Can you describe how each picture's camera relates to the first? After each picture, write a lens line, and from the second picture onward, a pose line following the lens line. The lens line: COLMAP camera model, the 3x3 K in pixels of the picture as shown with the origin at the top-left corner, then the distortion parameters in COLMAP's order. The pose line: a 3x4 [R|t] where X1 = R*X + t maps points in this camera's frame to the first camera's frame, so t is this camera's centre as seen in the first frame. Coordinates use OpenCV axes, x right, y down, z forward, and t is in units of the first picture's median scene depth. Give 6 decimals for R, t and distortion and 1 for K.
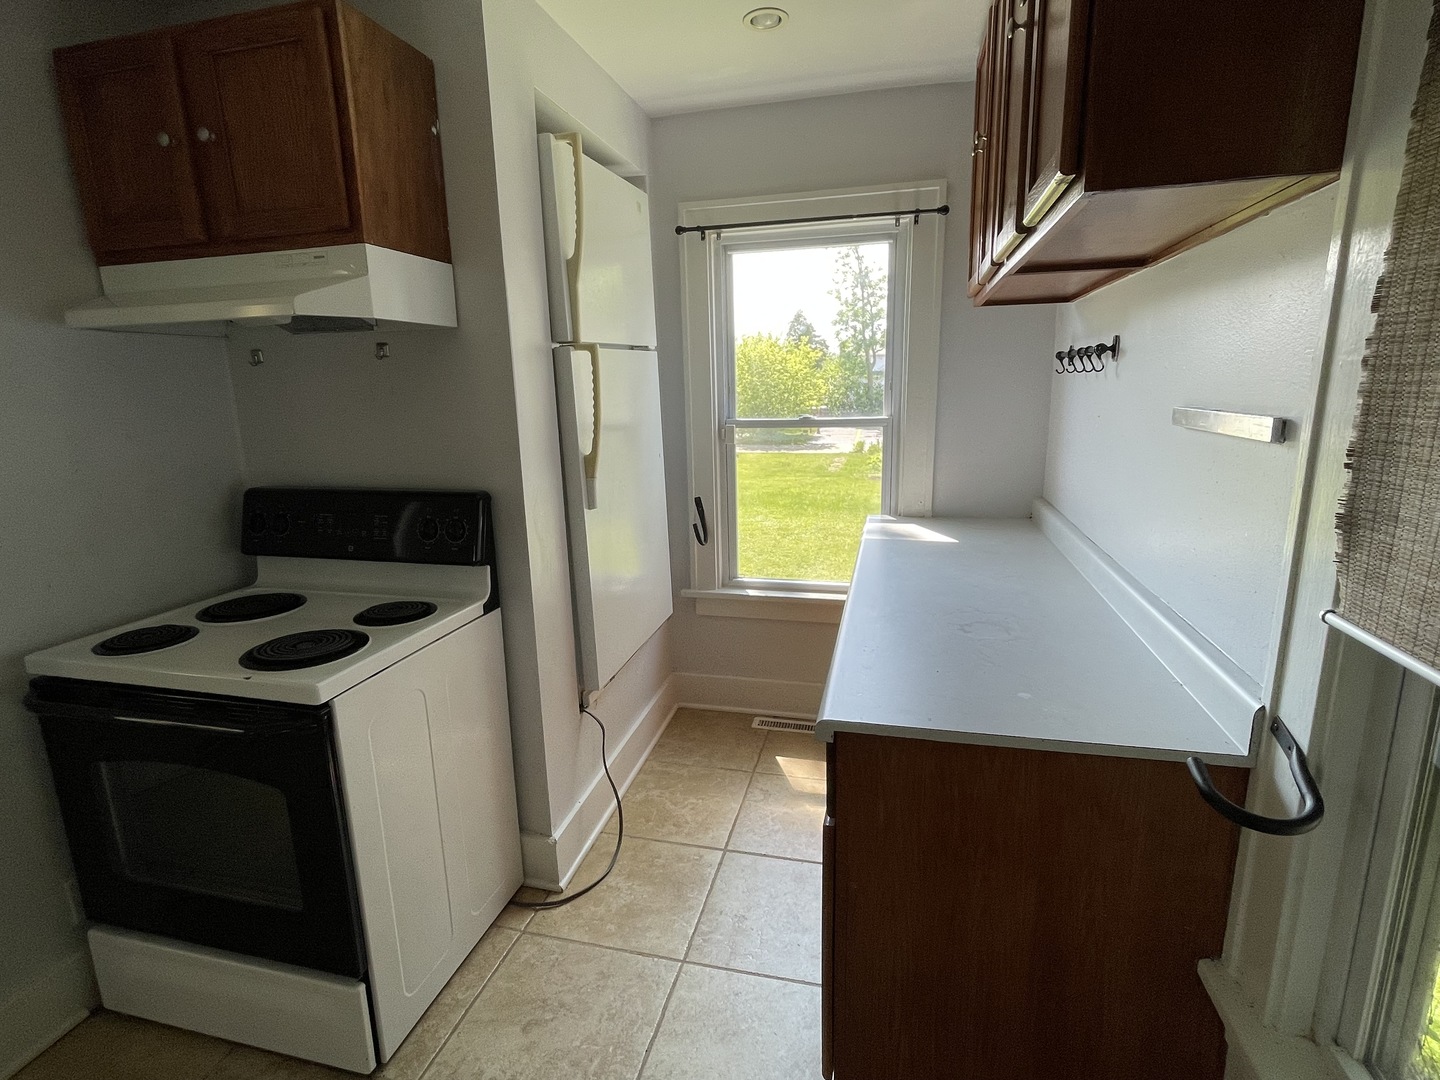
lens RADIAL K [[712.3, 0, 717.3], [0, 712.3, 540.3], [0, 0, 1]] dist [-0.001179, 0.001252]
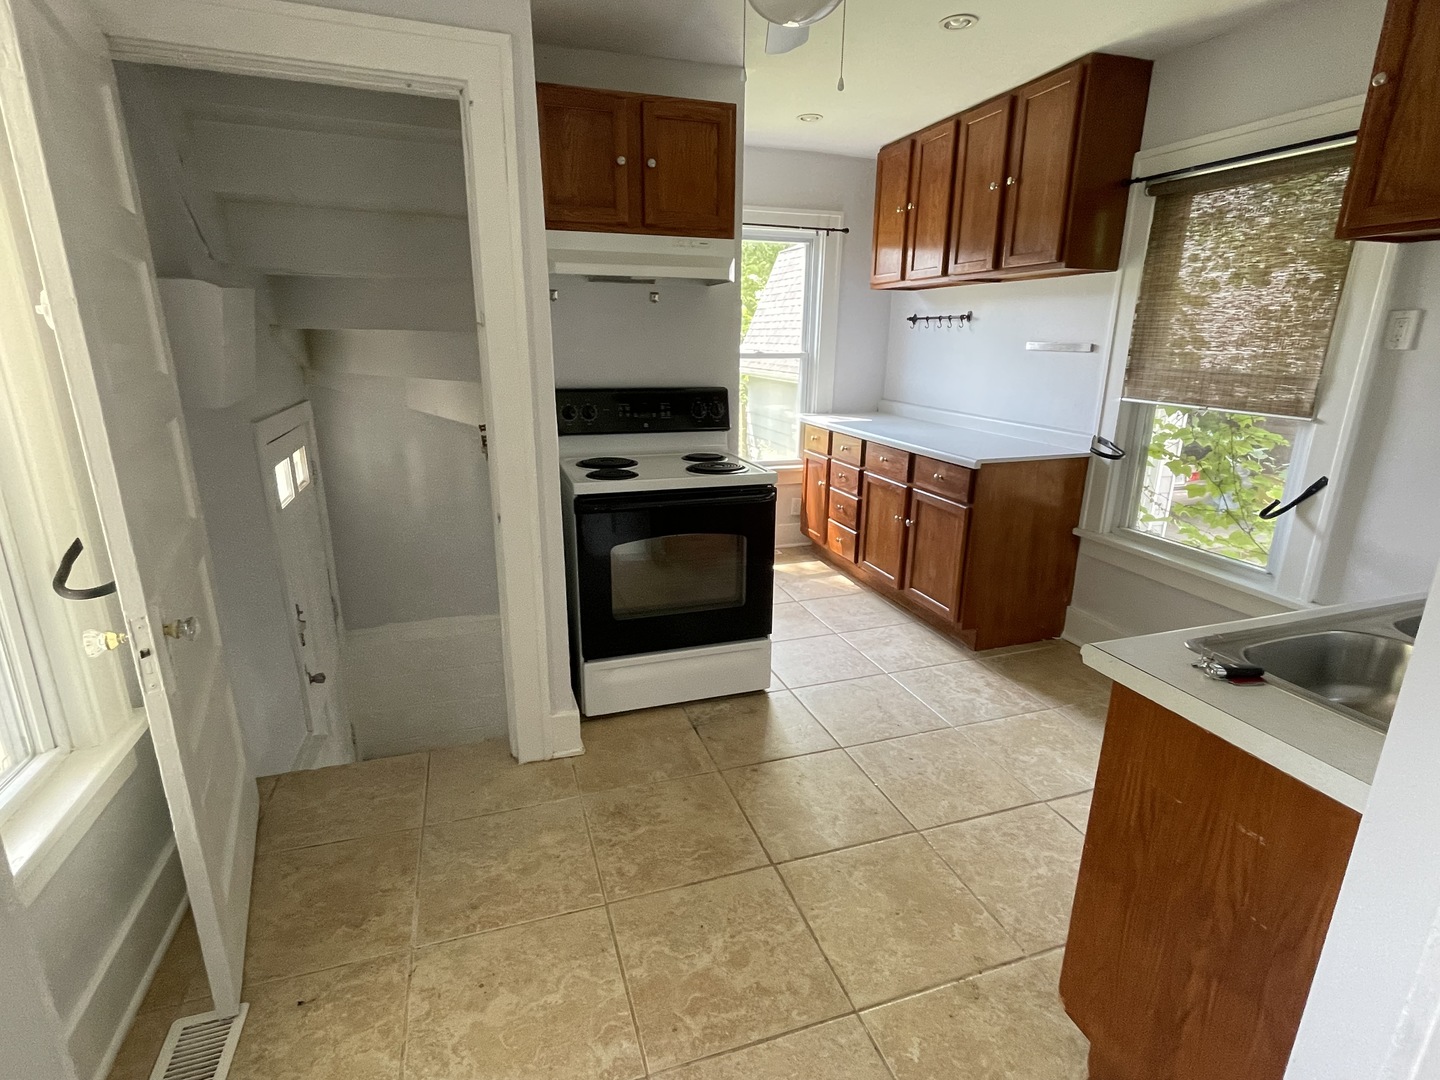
lens RADIAL K [[712.3, 0, 727.2], [0, 712.3, 537.2], [0, 0, 1]] dist [-0.001179, 0.001252]
pose [[0.830745, -0.121555, 0.543220, -1.314212], [0.091343, 0.992406, 0.082378, 0.150001], [-0.549108, -0.018815, 0.835539, -0.423518]]
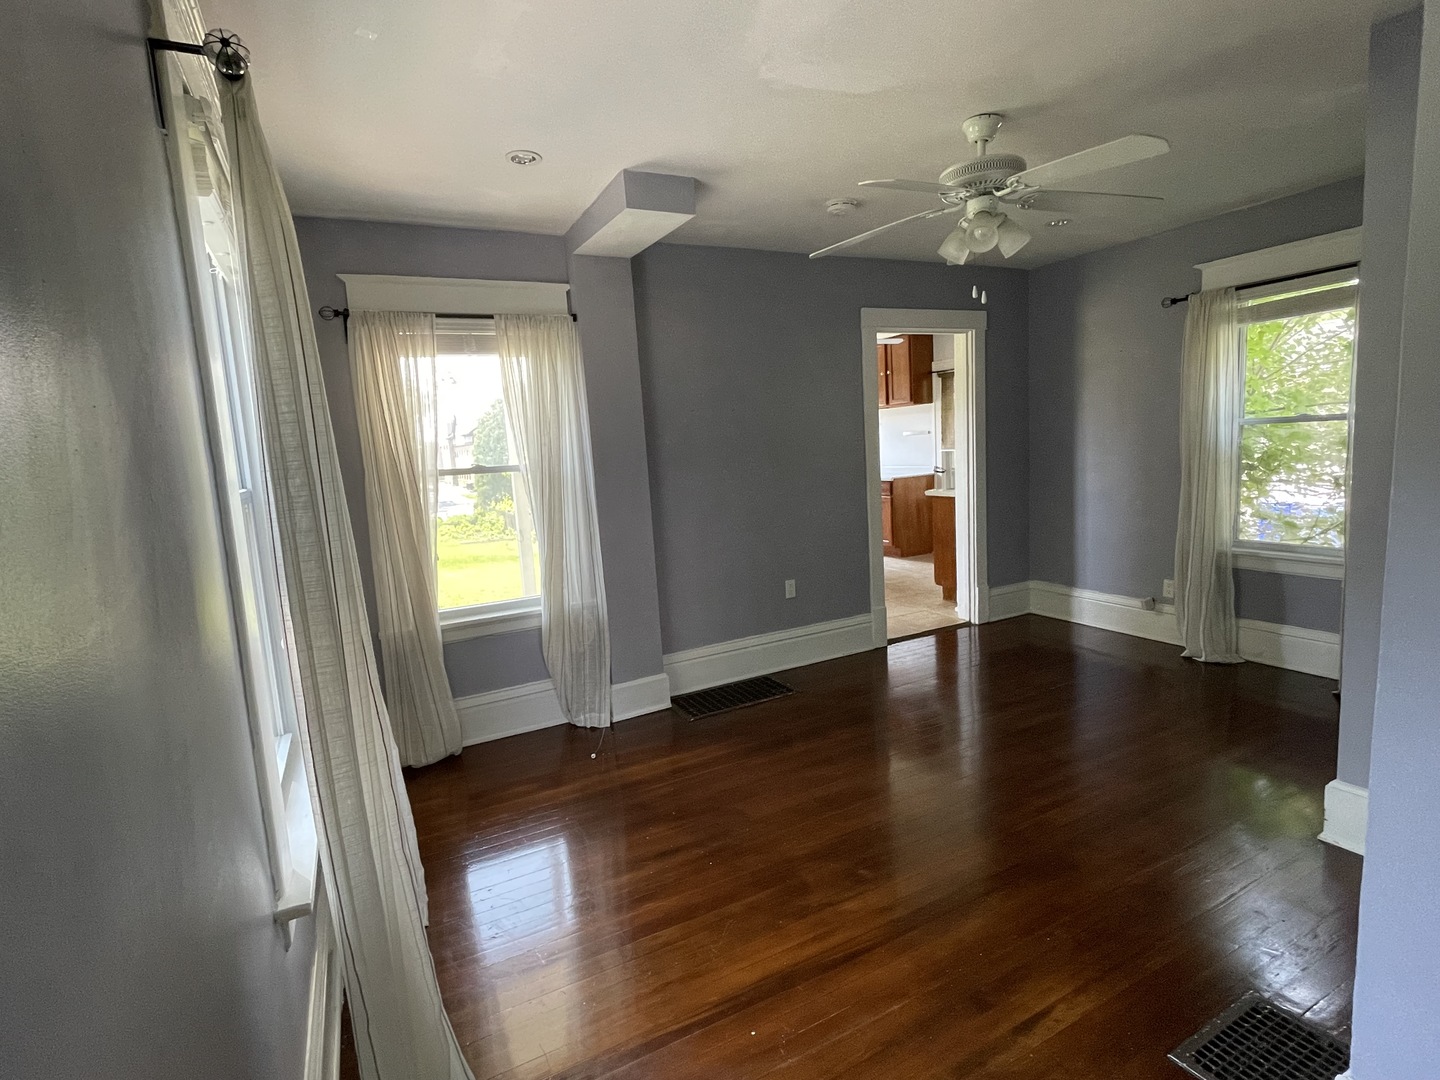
lens RADIAL K [[712.3, 0, 706.9], [0, 712.3, 532.6], [0, 0, 1]] dist [-0.001179, 0.001252]
pose [[0.765730, -0.116842, 0.632460, -3.510749], [0.187211, 0.981271, -0.045379, 0.471732], [-0.615312, 0.153151, 0.773263, -1.937234]]
